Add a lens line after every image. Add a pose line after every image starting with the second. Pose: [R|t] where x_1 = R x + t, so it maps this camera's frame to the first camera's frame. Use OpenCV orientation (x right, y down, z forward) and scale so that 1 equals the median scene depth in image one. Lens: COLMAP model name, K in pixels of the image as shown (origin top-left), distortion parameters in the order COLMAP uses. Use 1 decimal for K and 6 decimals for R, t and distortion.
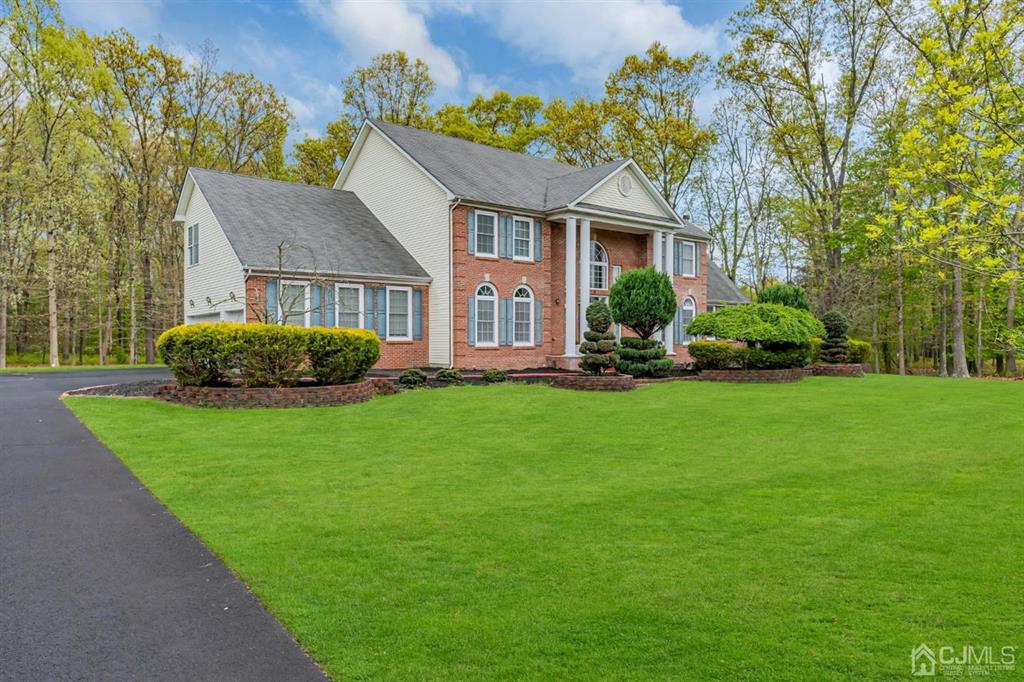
lens RADIAL K [[679.2, 0, 512.0], [0, 679.2, 341.0], [0, 0, 1]] dist [-0.000599, 0.000686]
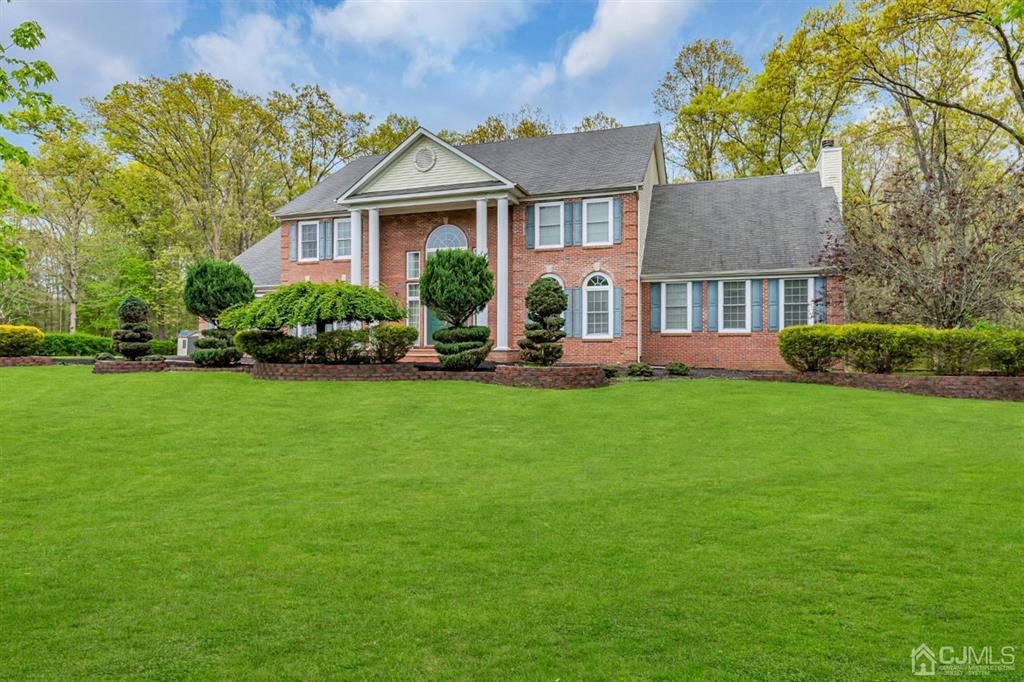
lens RADIAL K [[627.9, 0, 548.0], [0, 627.9, 355.5], [0, 0, 1]] dist [-0.001598, -0.000276]
pose [[0.512144, 0.021872, -0.858621, 0.687373], [-0.002708, 0.999712, 0.023851, 0.010712], [0.858895, -0.009891, 0.512056, 0.481952]]
